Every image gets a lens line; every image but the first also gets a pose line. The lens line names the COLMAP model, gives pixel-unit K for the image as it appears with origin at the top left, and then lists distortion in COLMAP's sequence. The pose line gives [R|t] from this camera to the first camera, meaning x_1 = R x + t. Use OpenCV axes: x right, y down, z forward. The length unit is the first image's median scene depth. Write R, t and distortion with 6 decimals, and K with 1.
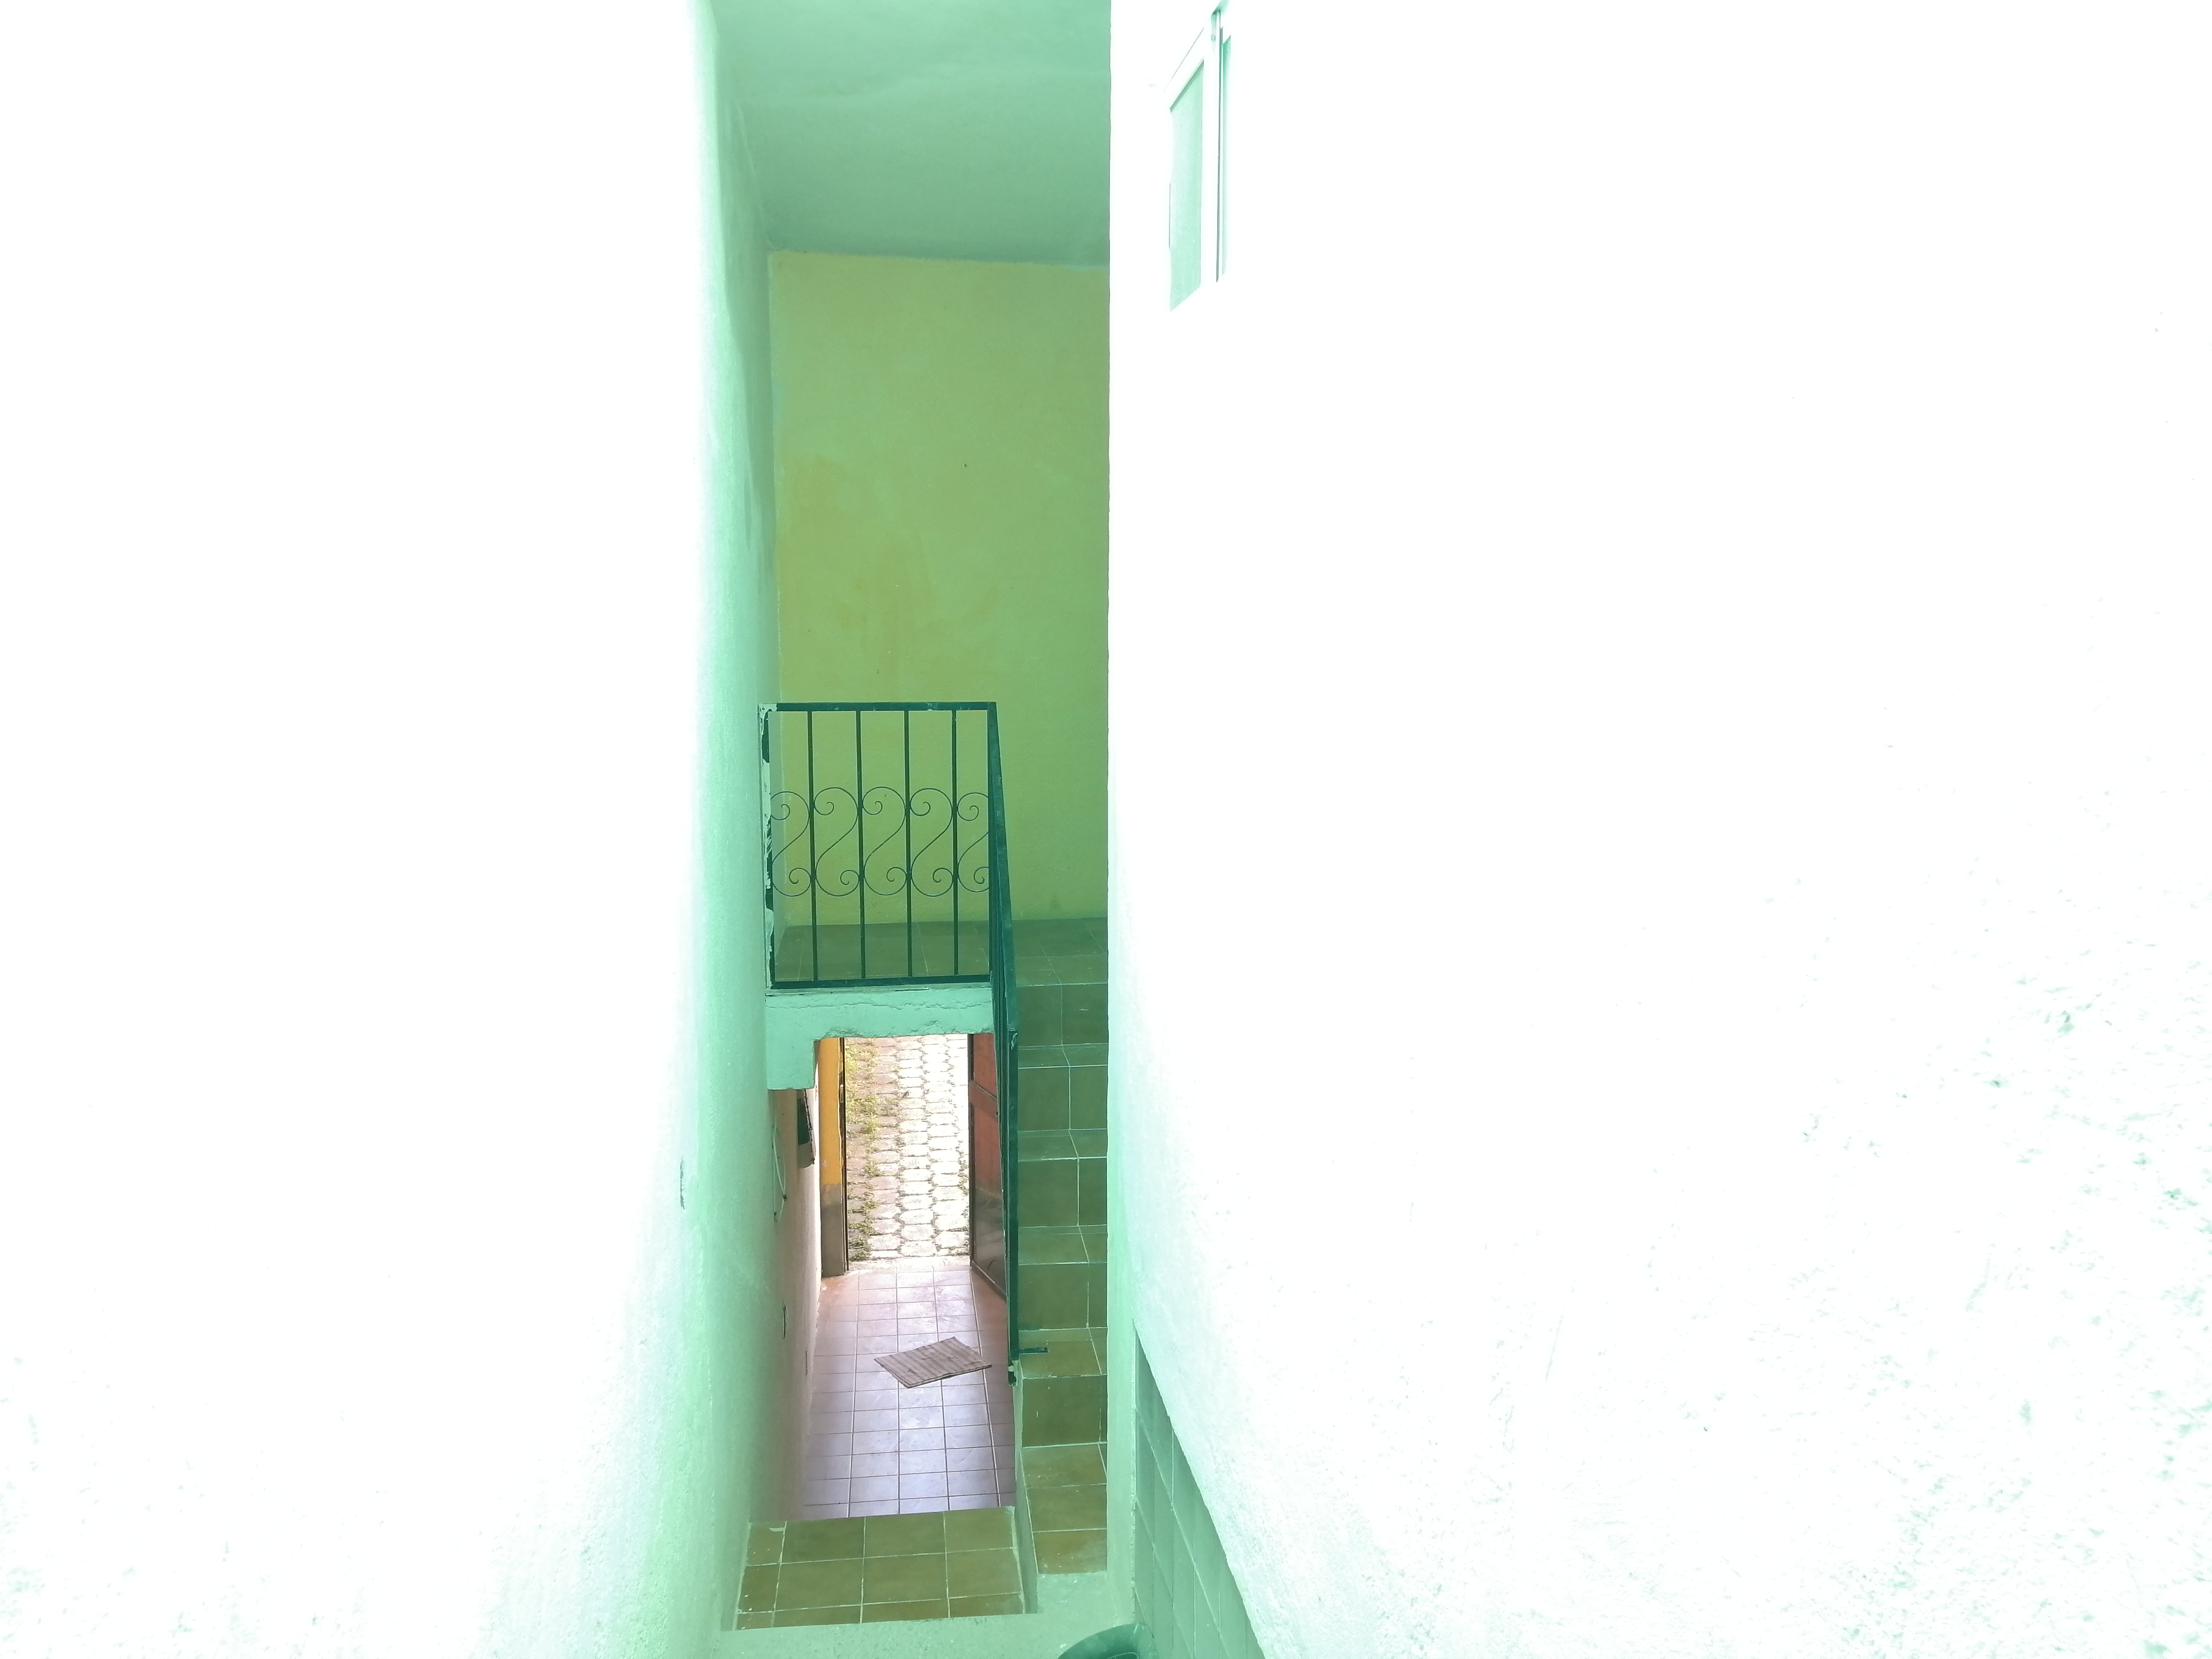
lens RADIAL K [[1766.5, 0, 1106.0], [0, 1766.5, 829.5], [0, 0, 1]] dist [-0.043857, 0.084861]
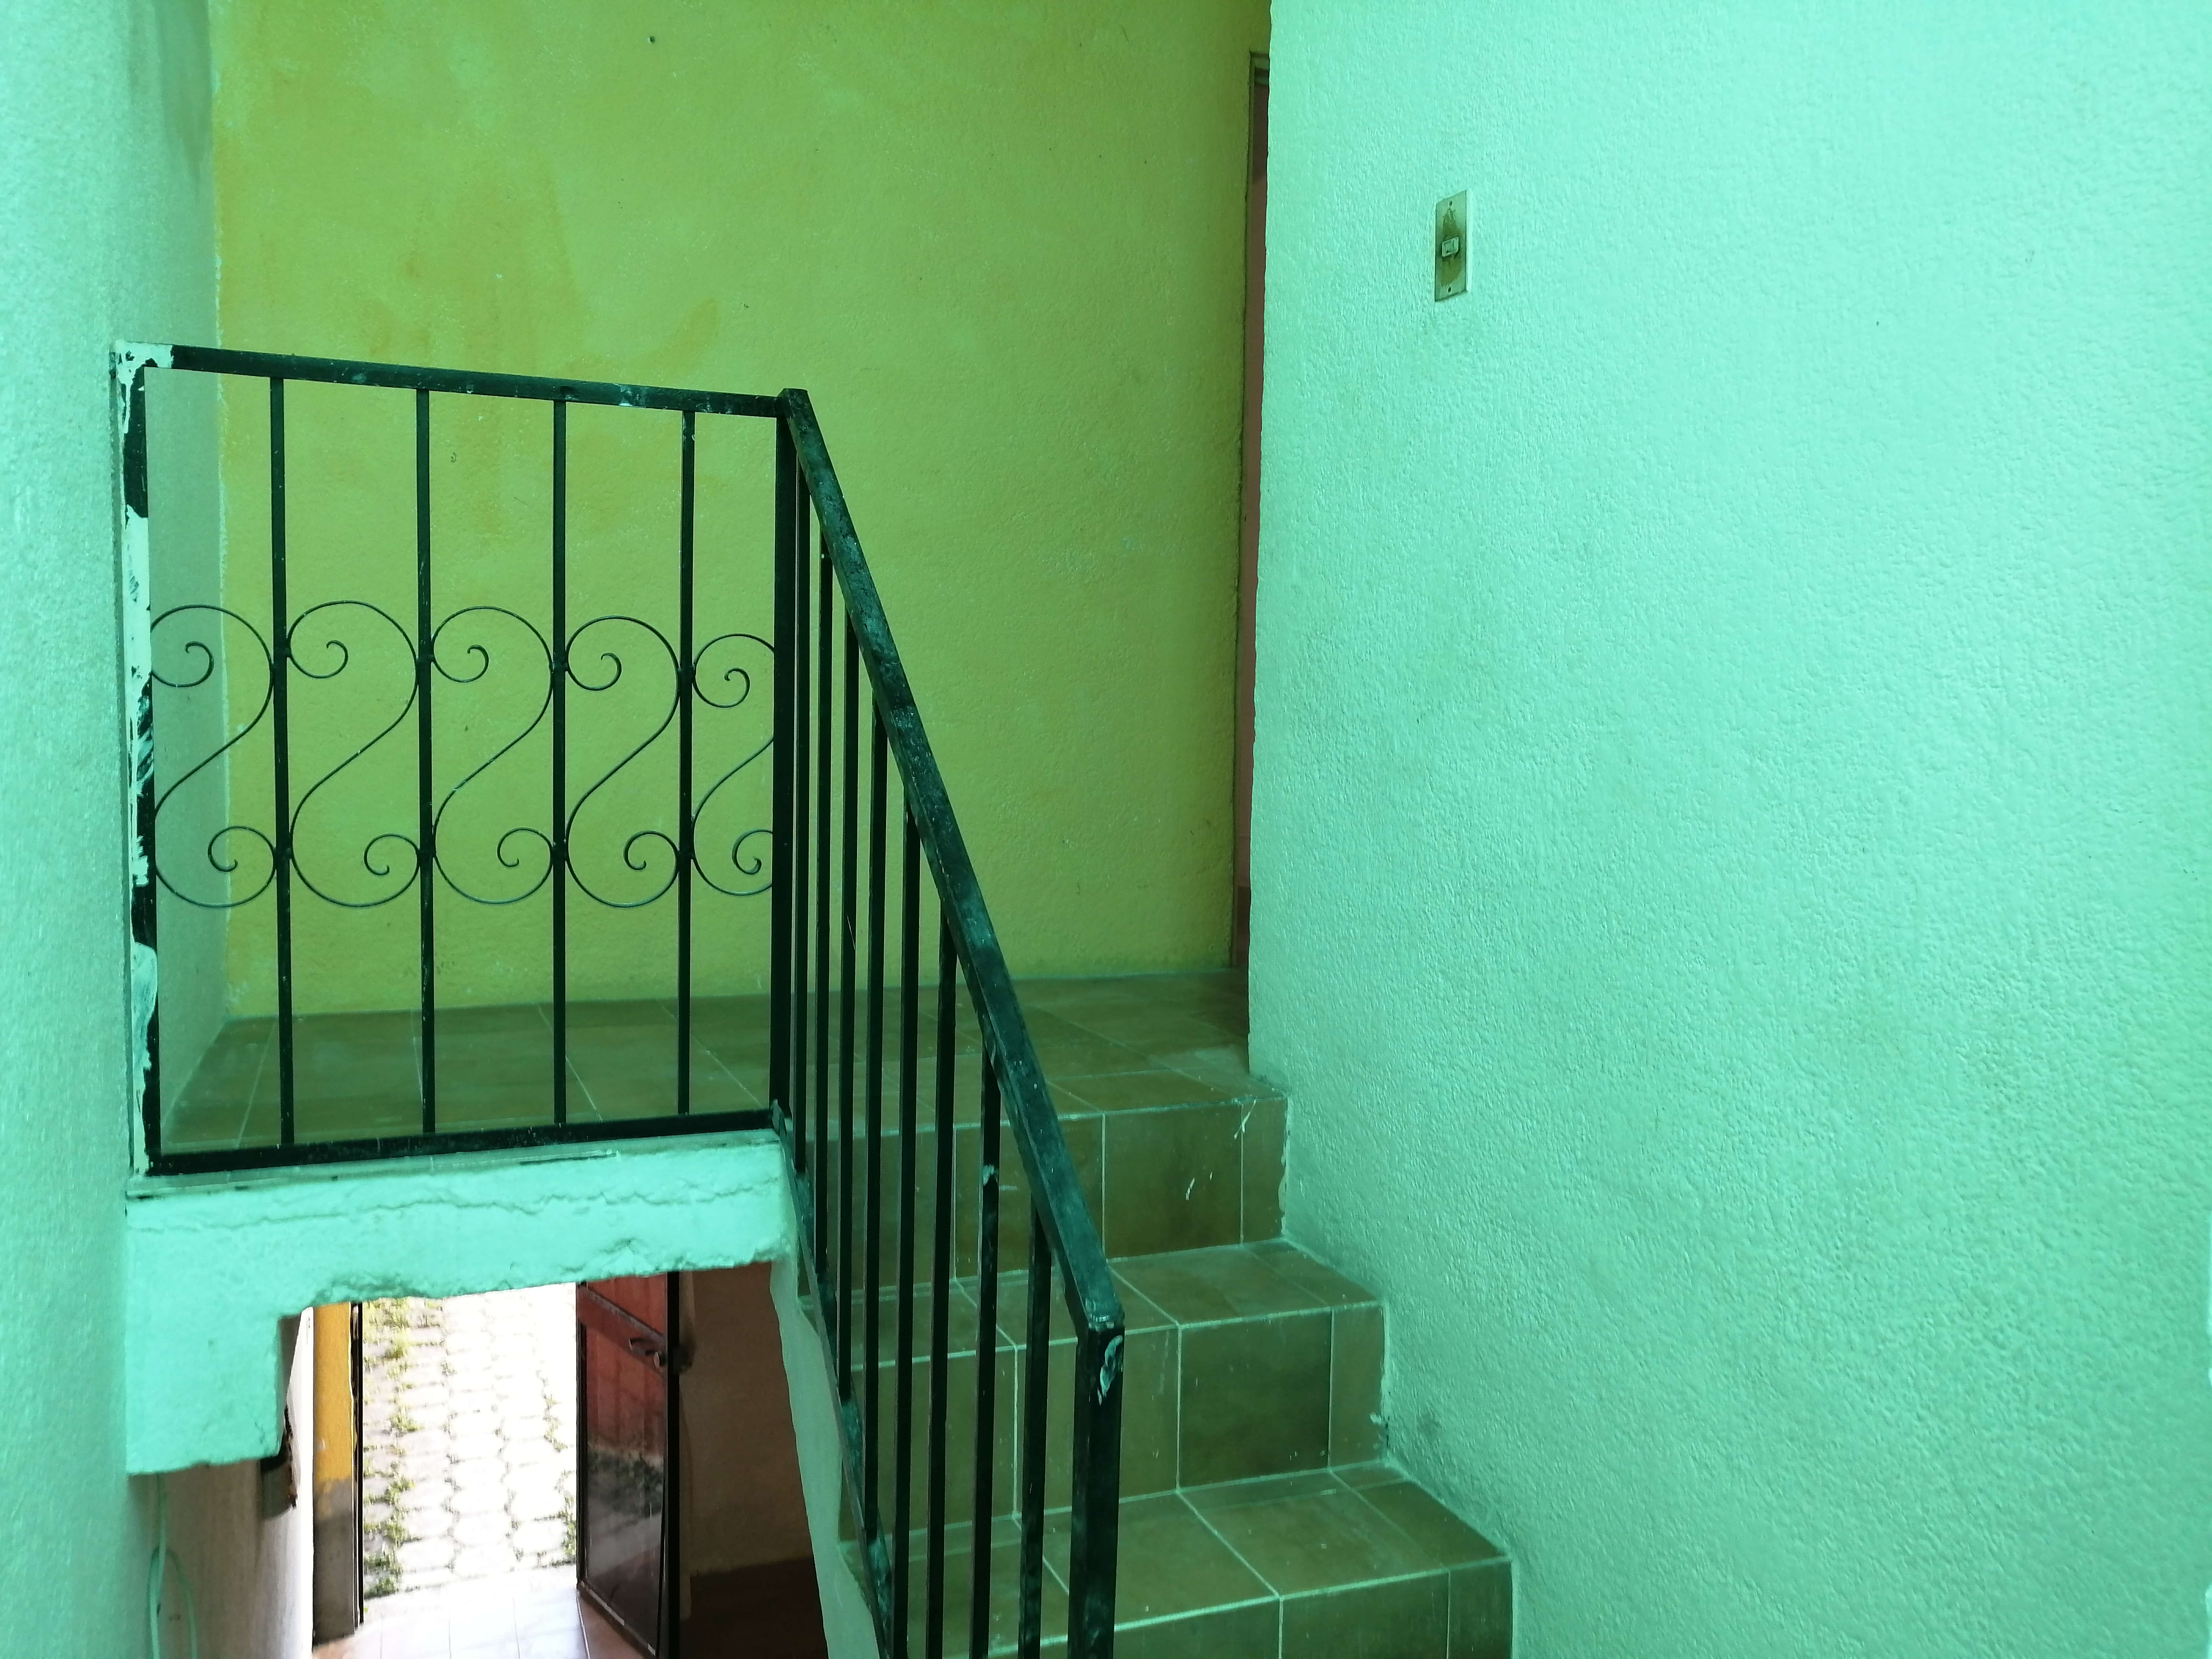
lens RADIAL K [[1766.5, 0, 1106.0], [0, 1766.5, 829.5], [0, 0, 1]] dist [-0.043857, 0.084861]
pose [[0.967739, -0.000038, 0.251955, -0.092659], [0.017426, 0.997615, -0.066781, 0.047883], [-0.251352, 0.069017, 0.965432, 0.603993]]
